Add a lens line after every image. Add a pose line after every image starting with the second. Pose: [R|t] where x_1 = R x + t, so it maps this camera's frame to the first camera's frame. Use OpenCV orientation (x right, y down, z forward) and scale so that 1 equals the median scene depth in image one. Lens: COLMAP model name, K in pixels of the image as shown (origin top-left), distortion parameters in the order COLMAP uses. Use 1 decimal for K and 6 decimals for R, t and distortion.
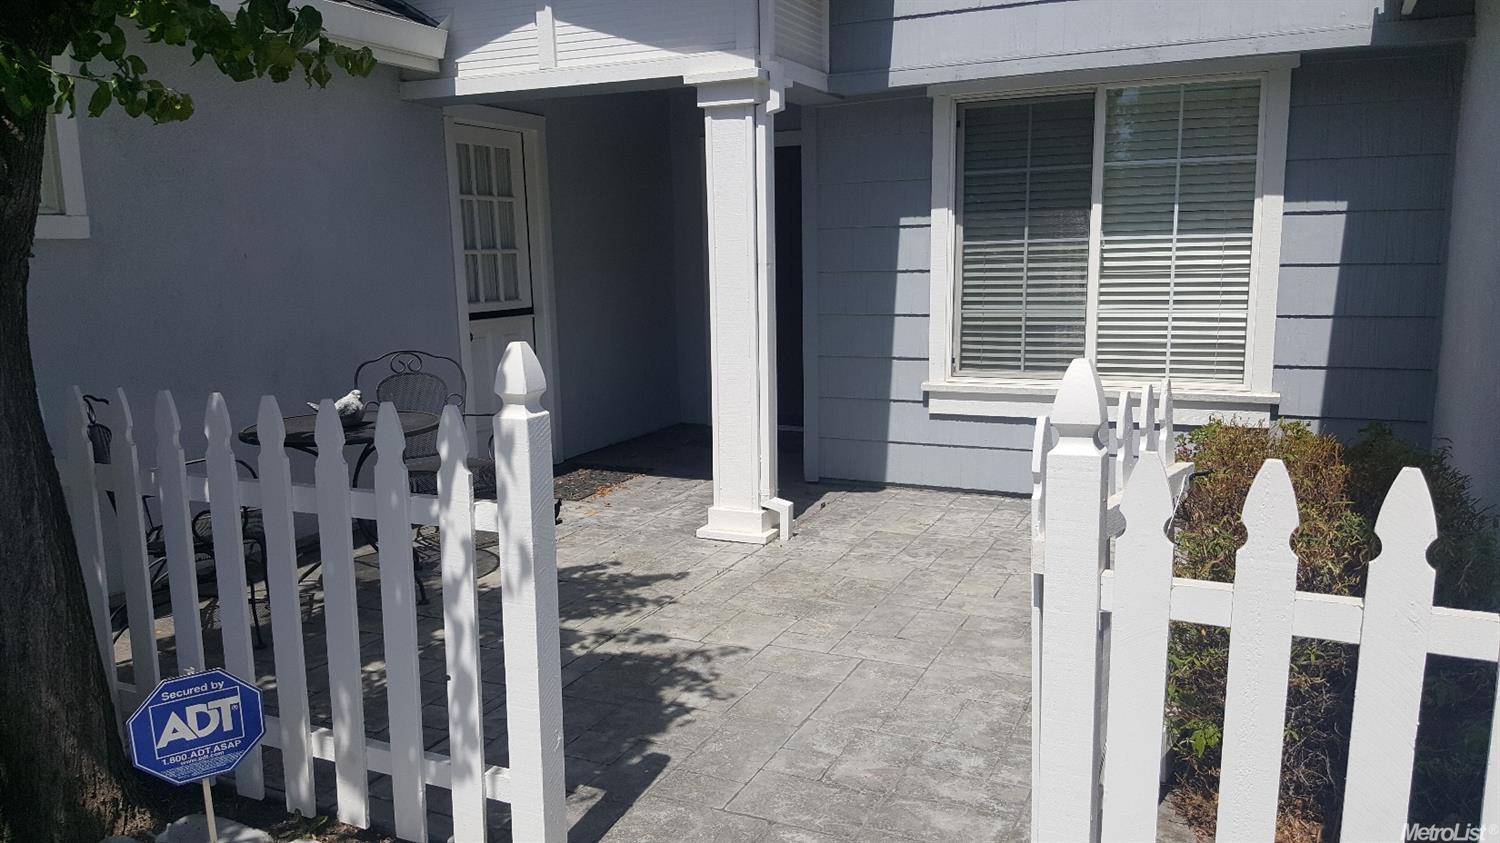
lens RADIAL K [[1137.4, 0, 730.8], [0, 1137.4, 456.0], [0, 0, 1]] dist [0.123916, -0.259986]
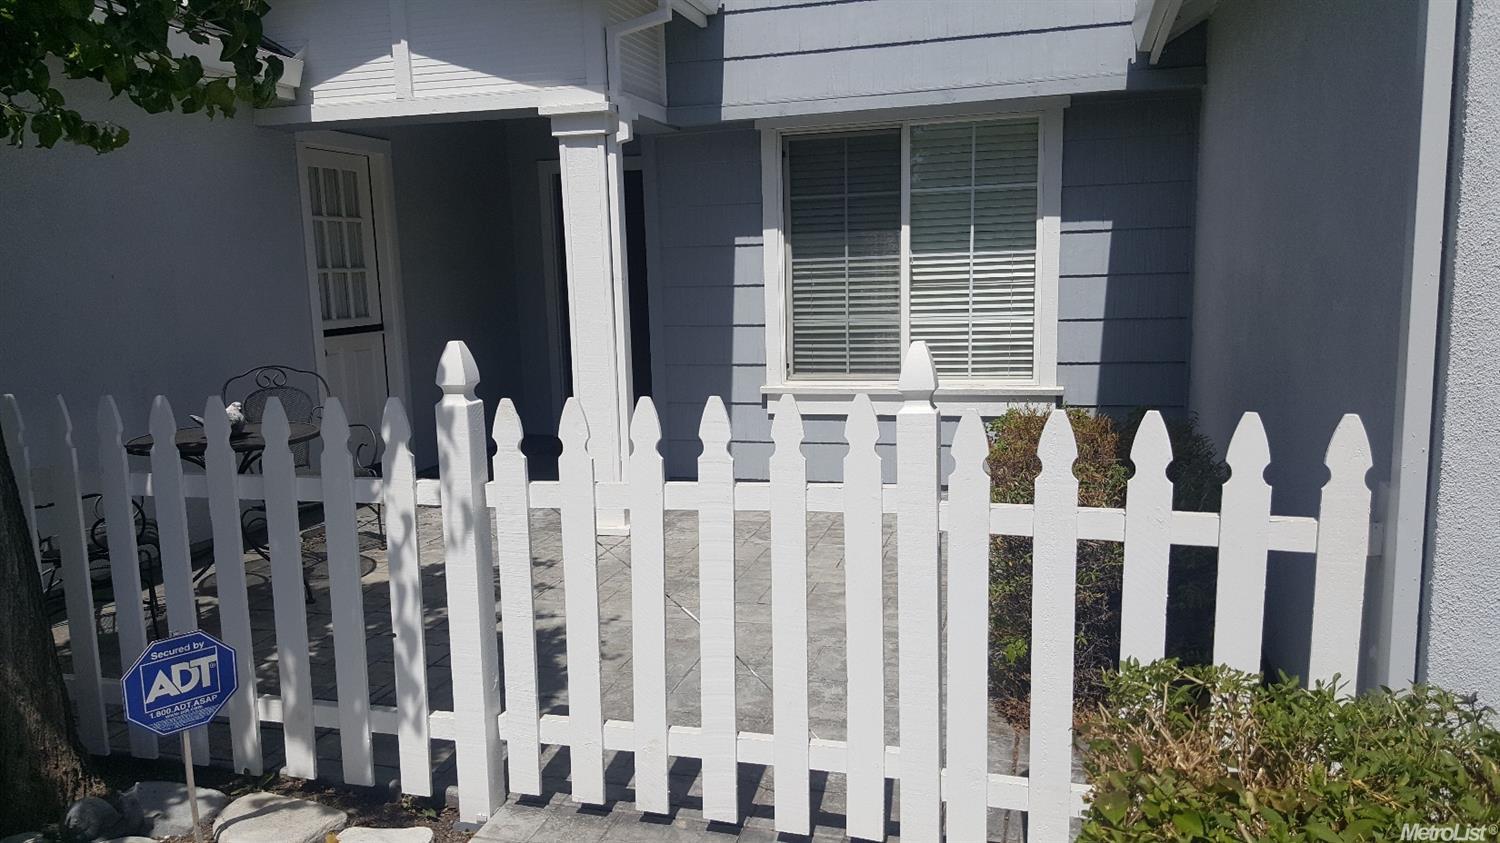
lens RADIAL K [[1137.4, 0, 730.8], [0, 1137.4, 456.0], [0, 0, 1]] dist [0.123916, -0.259986]
pose [[0.986726, -0.034266, 0.158735, -0.044310], [0.037021, 0.999210, -0.014430, 0.020990], [-0.158115, 0.020115, 0.987216, -0.095225]]
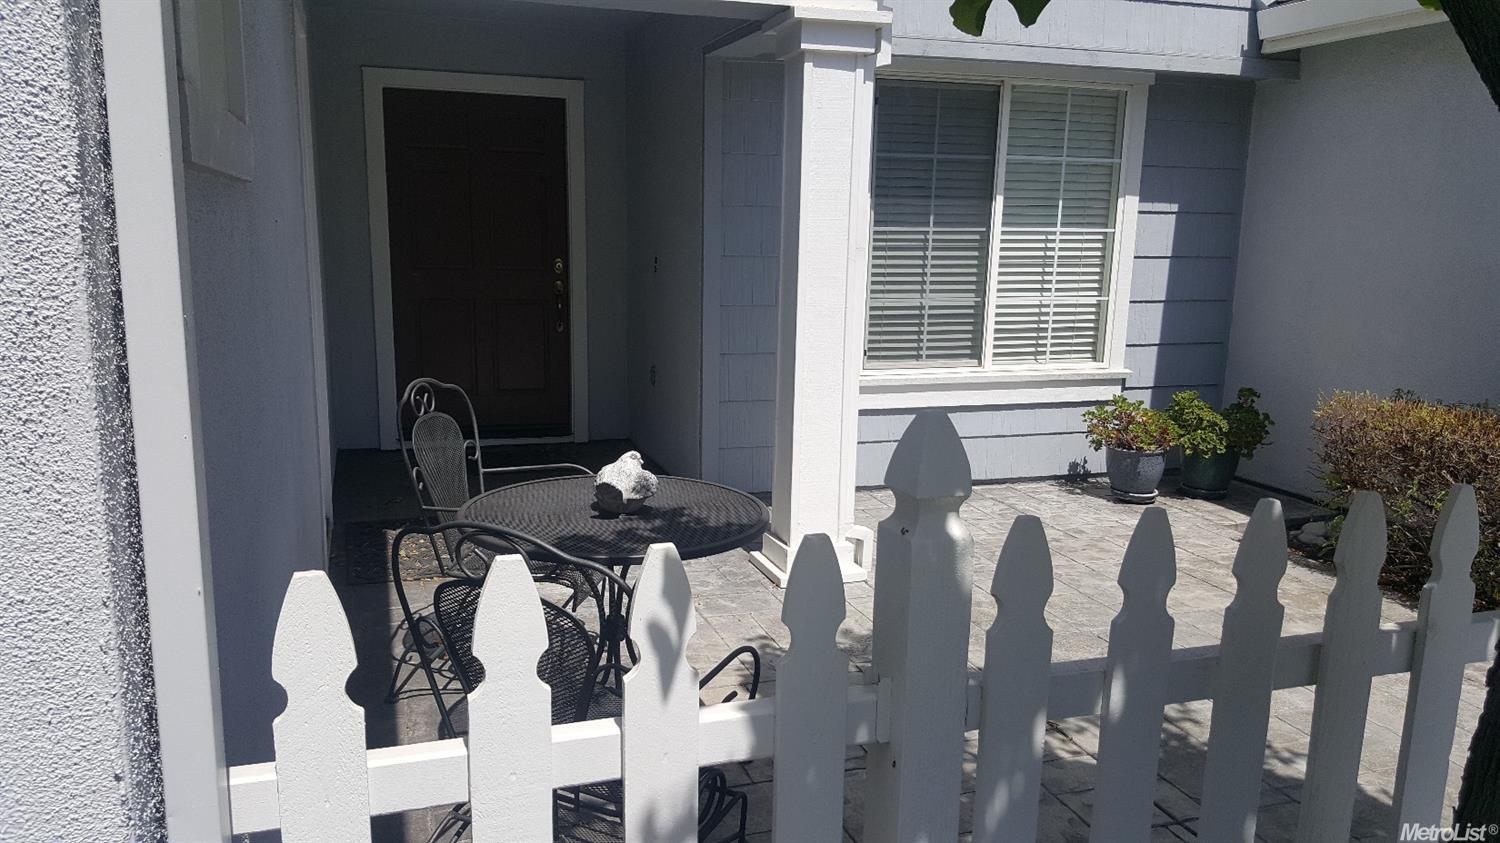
lens RADIAL K [[1137.4, 0, 730.8], [0, 1137.4, 456.0], [0, 0, 1]] dist [0.123916, -0.259986]
pose [[0.725706, -0.103836, 0.680125, -0.628559], [0.092515, 0.994295, 0.053086, -0.067568], [-0.681757, 0.024397, 0.731172, 0.445876]]
